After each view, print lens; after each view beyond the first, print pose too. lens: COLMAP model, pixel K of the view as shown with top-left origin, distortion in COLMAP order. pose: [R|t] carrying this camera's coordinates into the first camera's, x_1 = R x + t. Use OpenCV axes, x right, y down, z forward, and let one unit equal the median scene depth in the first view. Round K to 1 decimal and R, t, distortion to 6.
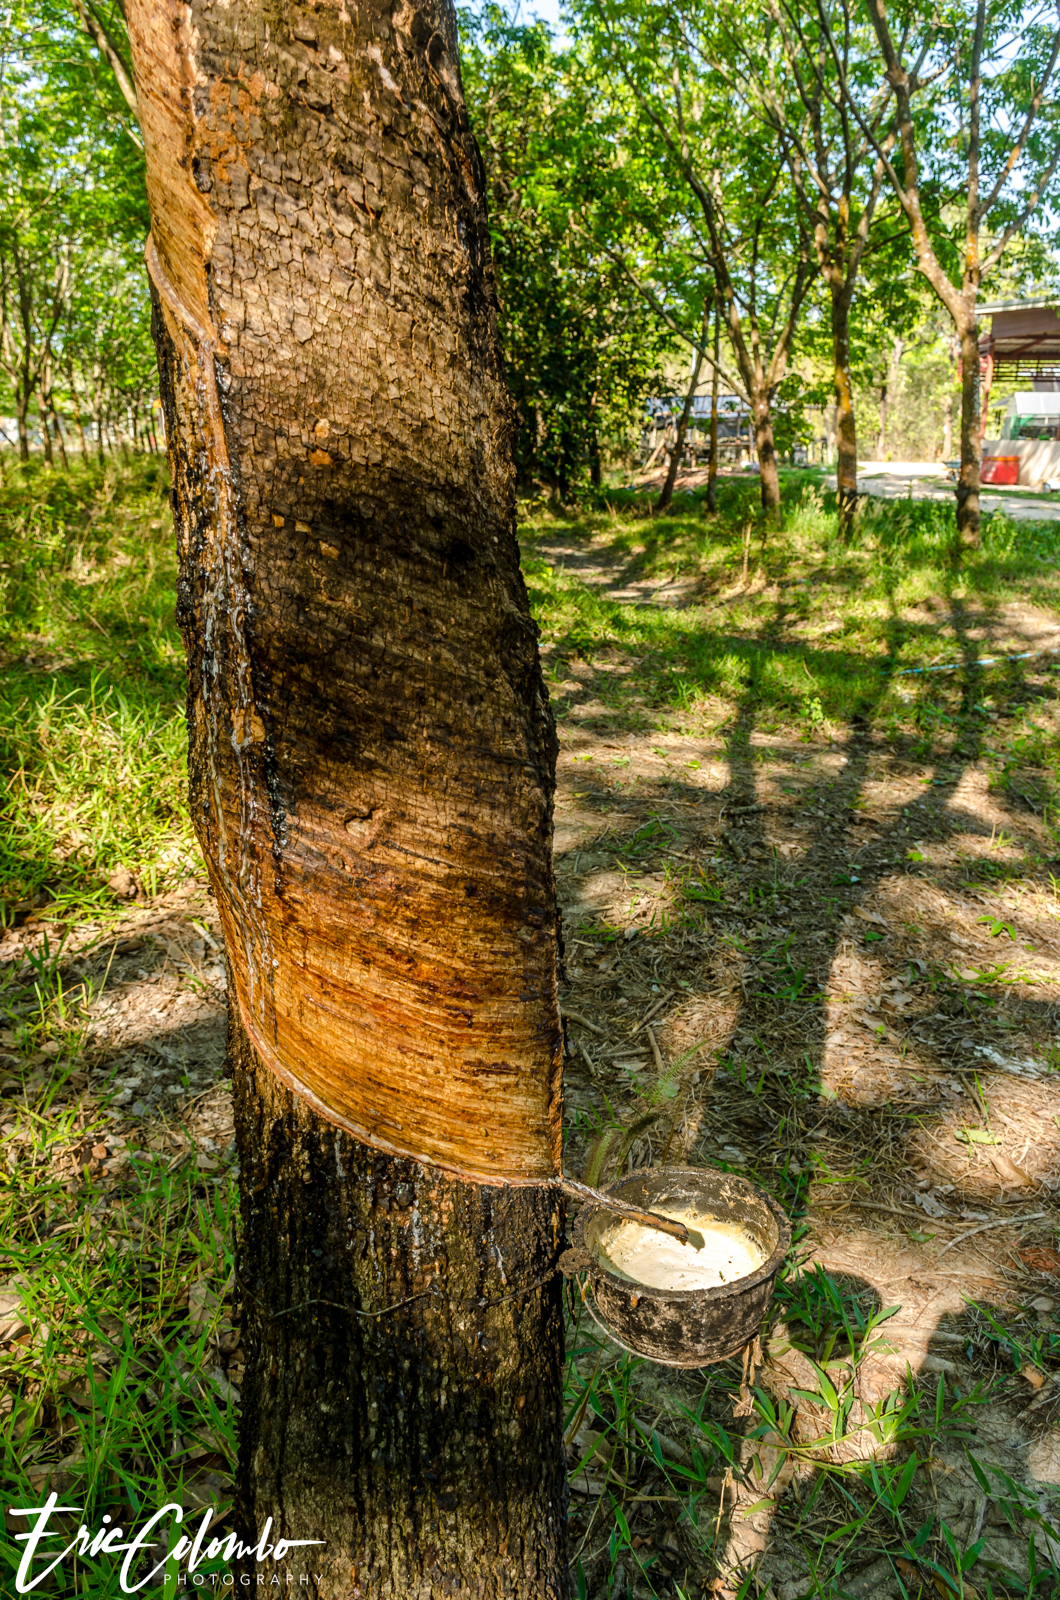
lens RADIAL K [[1215.2, 0, 530.4], [0, 1215.2, 798.3], [0, 0, 1]] dist [0.010021, 0.001480]
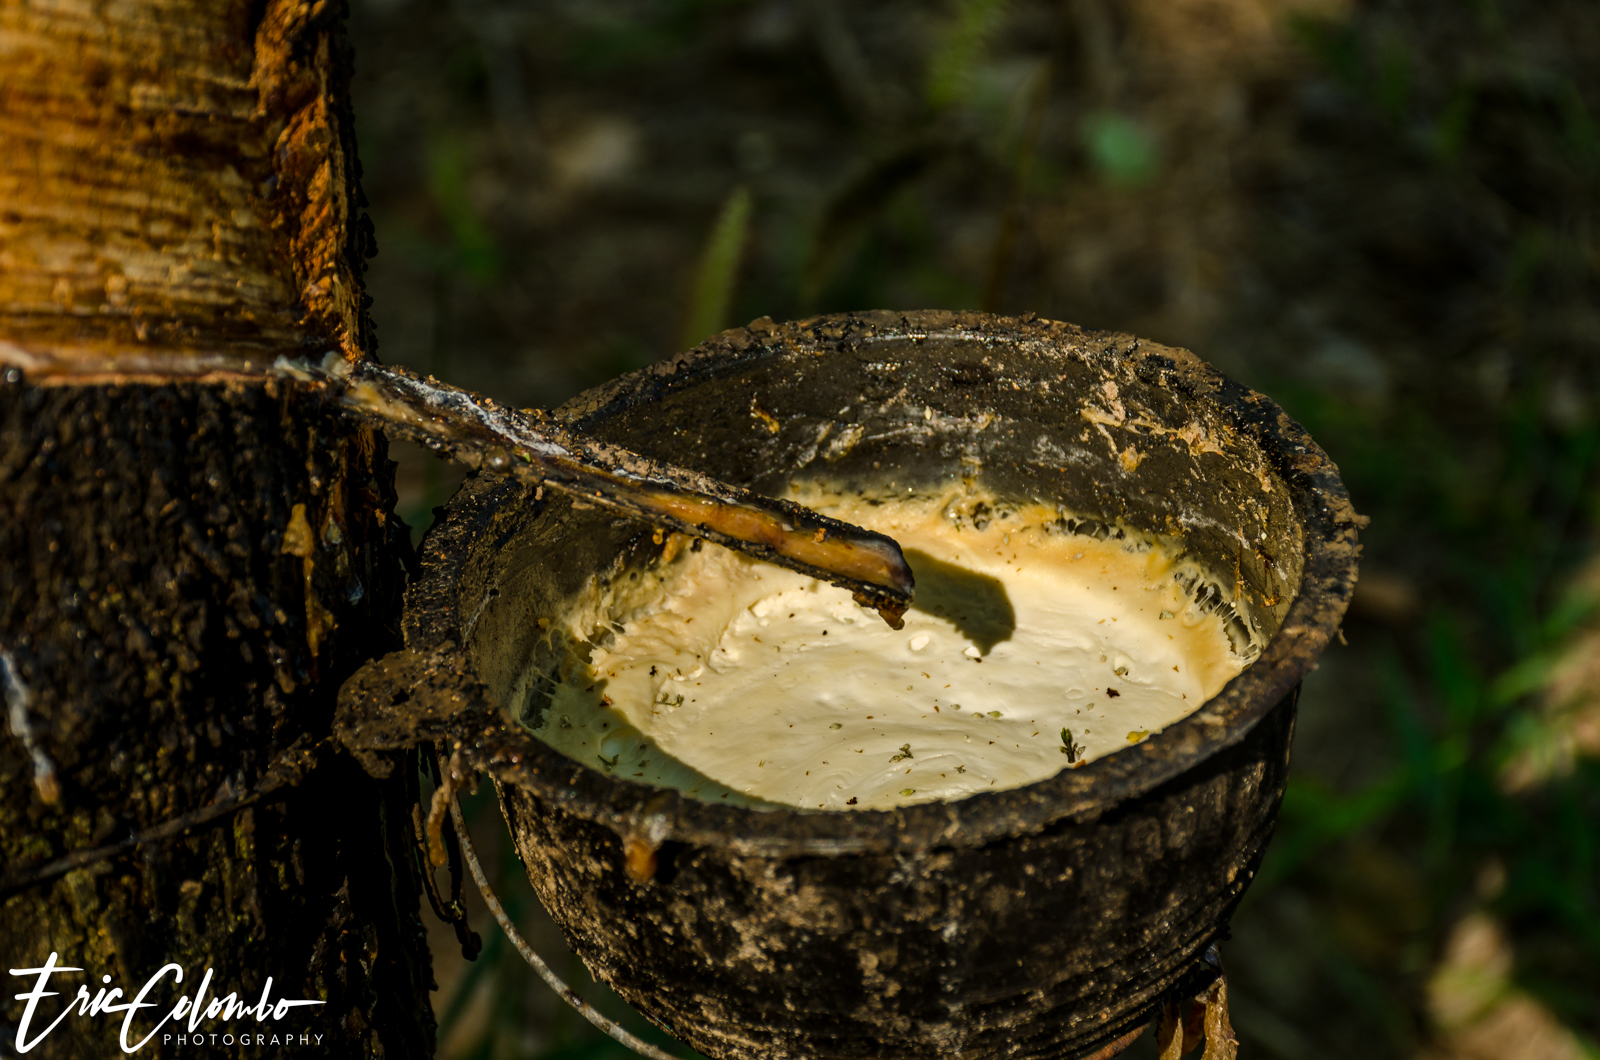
lens RADIAL K [[4269.4, 0, 800.0], [0, 4269.4, 530.0], [0, 0, 1]] dist [-0.039487, 0.000000]
pose [[0.999546, -0.025515, 0.016030, 0.095888], [0.019378, 0.951675, 0.306496, 0.103902], [-0.023075, -0.306046, 0.951737, 0.243417]]
